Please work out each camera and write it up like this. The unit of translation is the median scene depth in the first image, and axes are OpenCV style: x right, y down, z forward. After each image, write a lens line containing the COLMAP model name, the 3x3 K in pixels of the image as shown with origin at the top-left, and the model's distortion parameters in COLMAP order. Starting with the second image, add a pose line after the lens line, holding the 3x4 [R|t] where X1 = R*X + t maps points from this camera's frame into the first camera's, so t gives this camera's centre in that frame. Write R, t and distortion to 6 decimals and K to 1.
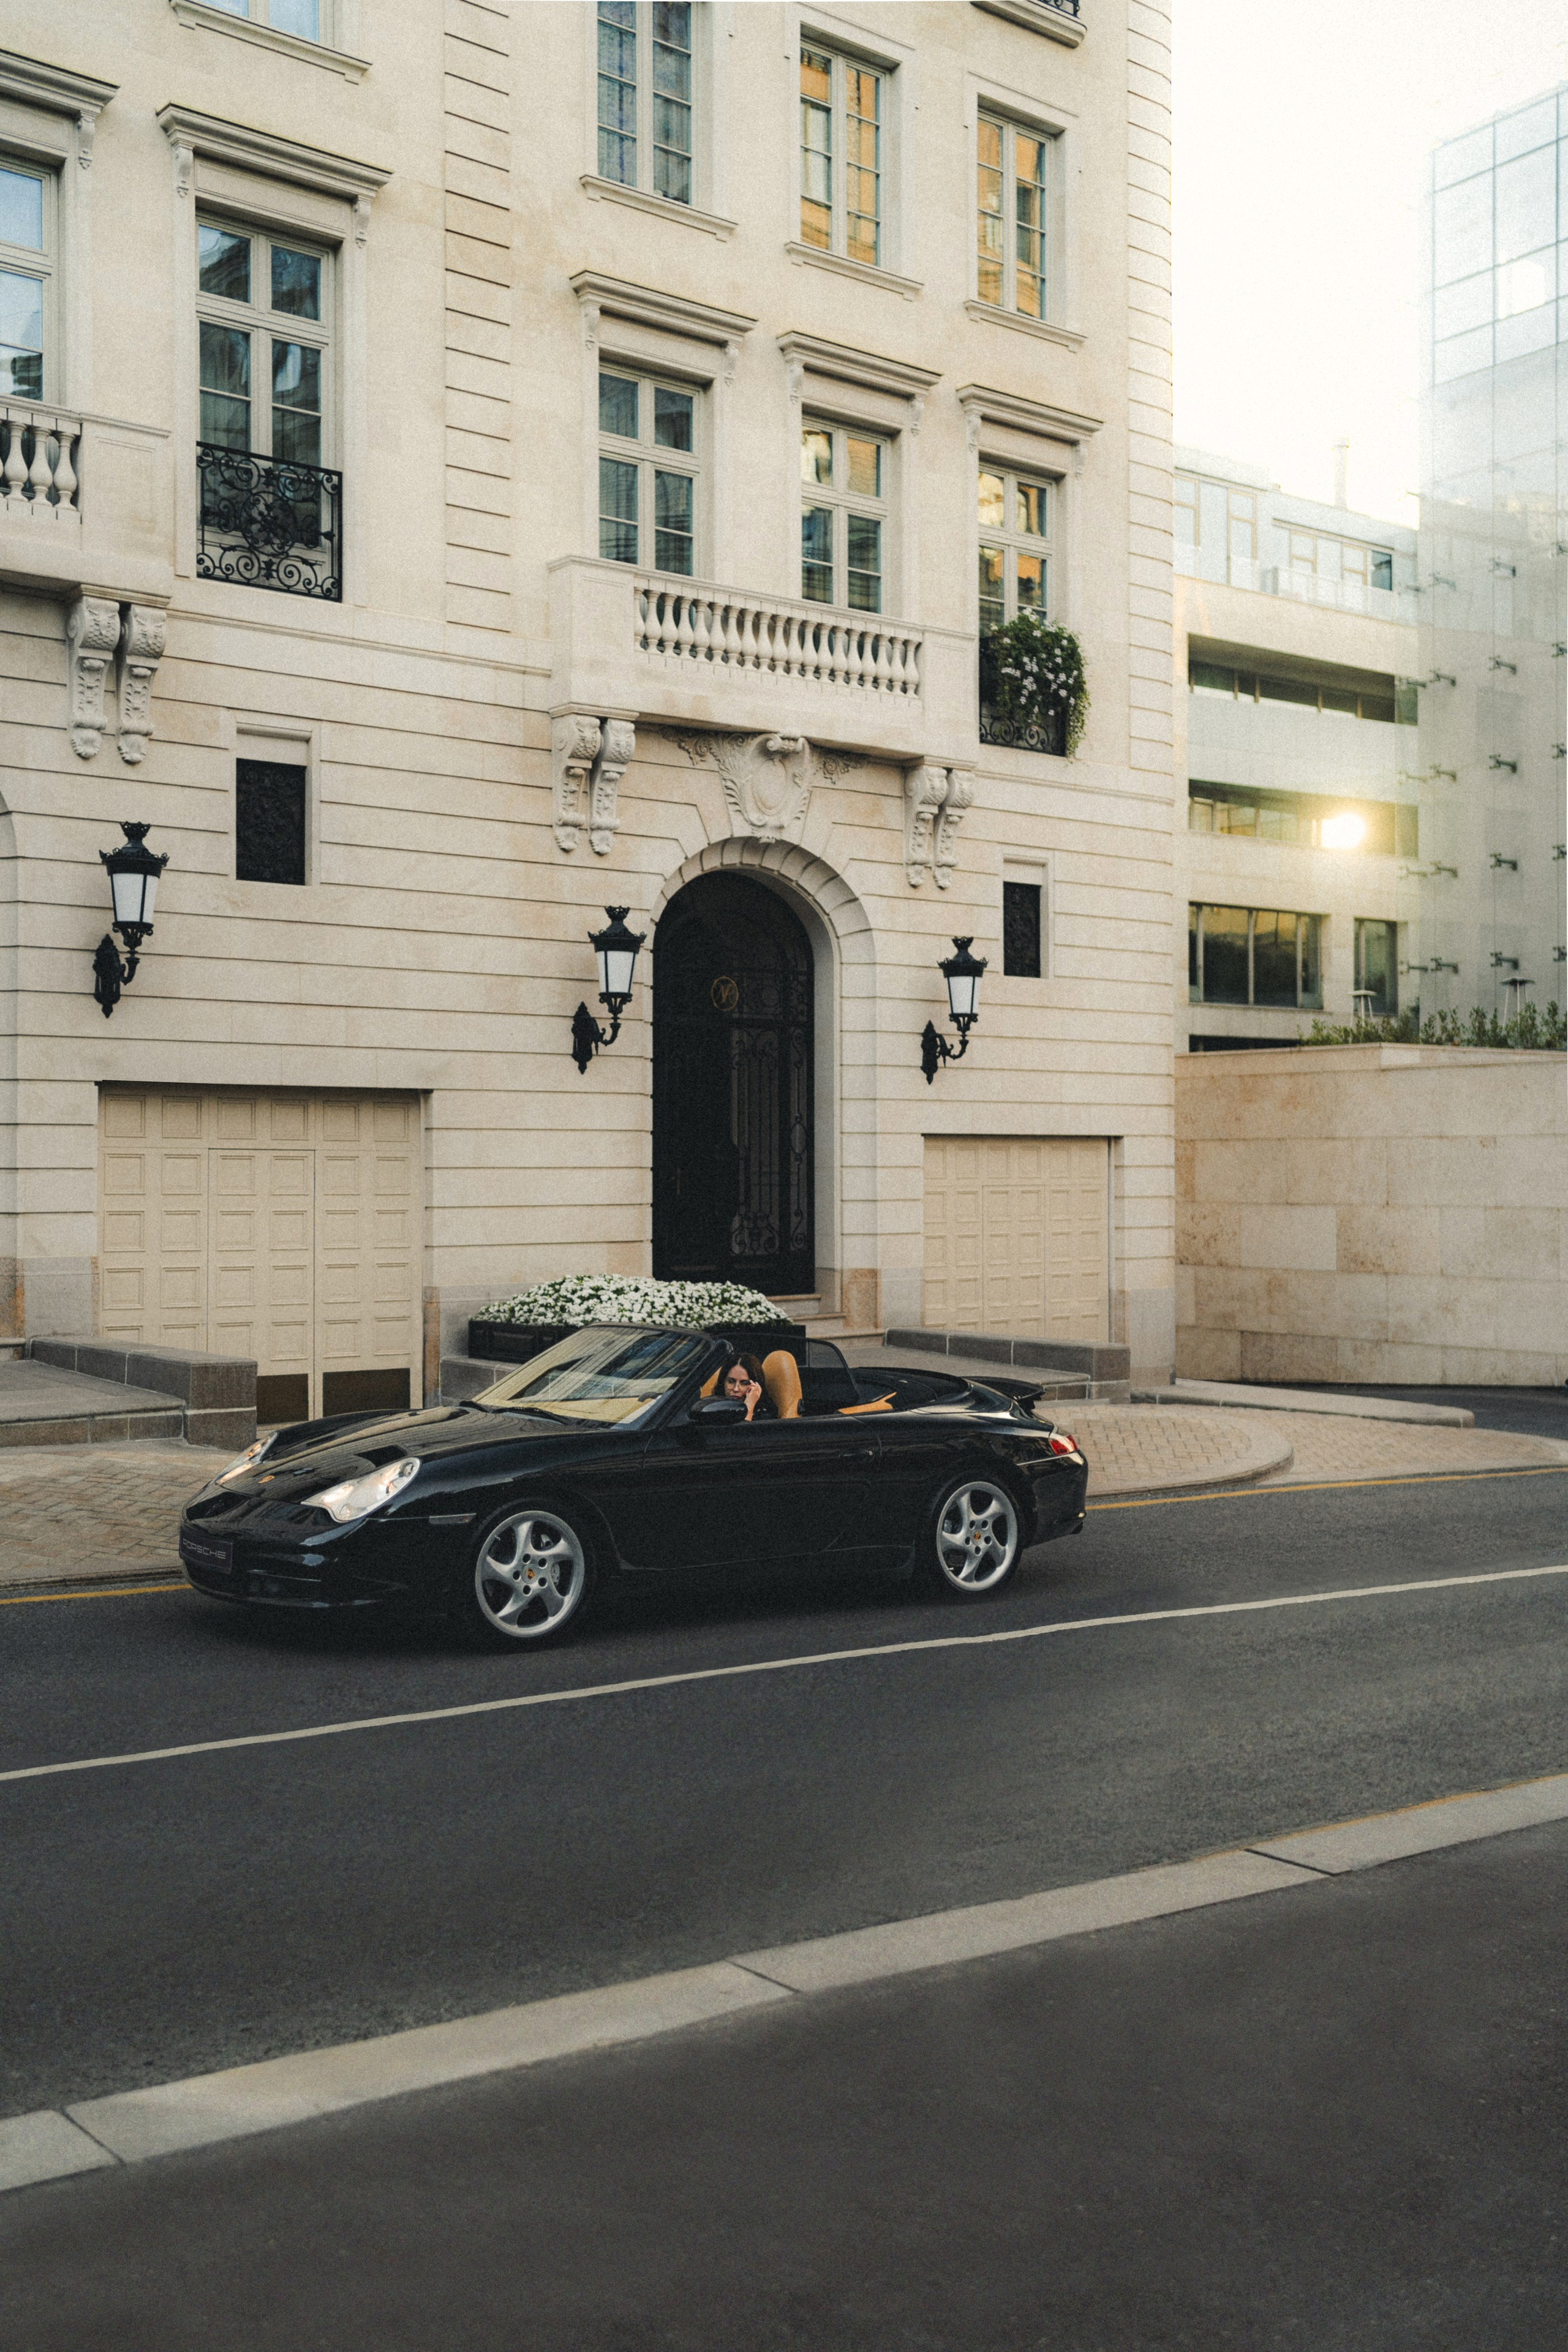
lens RADIAL K [[2267.9, 0, 784.0], [0, 2267.9, 1176.0], [0, 0, 1]] dist [-0.004630, -0.000984]
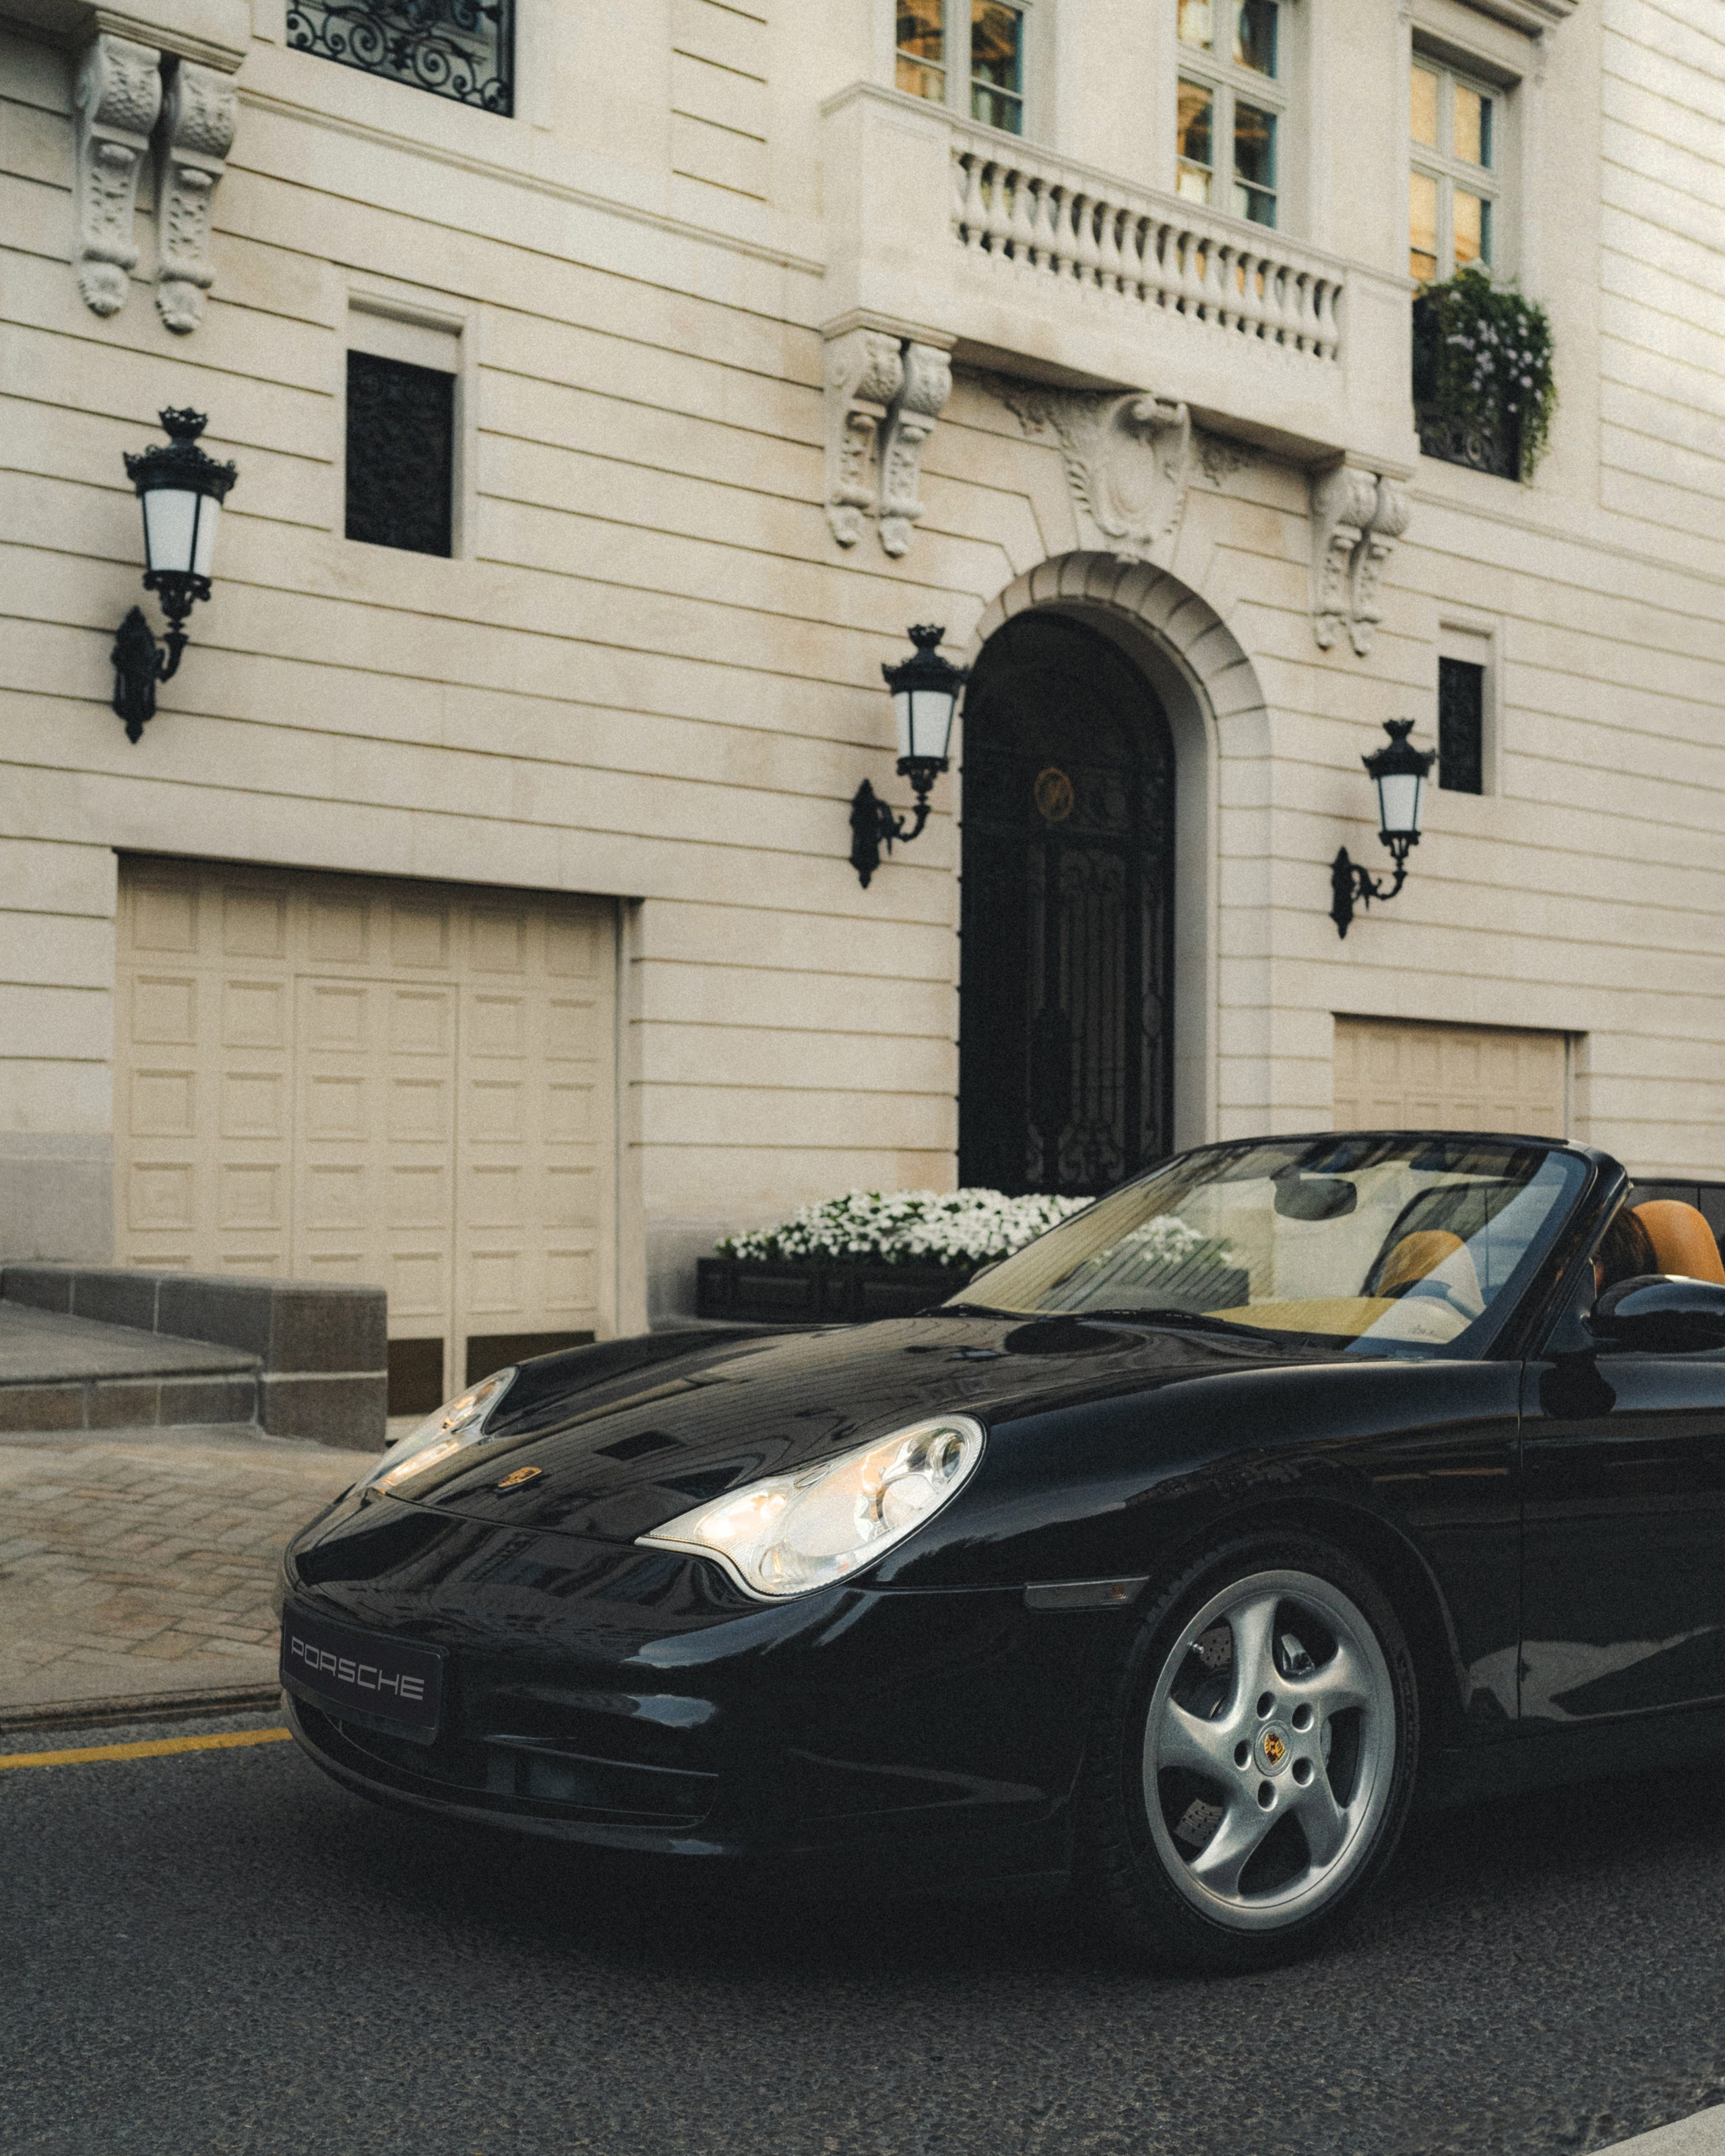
lens RADIAL K [[2448.2, 0, 865.9], [0, 2448.2, 1172.0], [0, 0, 1]] dist [0.002753, 0.022790]
pose [[0.999943, 0.009536, -0.004838, -0.085603], [-0.009584, 0.999903, -0.010097, 0.044019], [0.004741, 0.010143, 0.999937, 0.301787]]
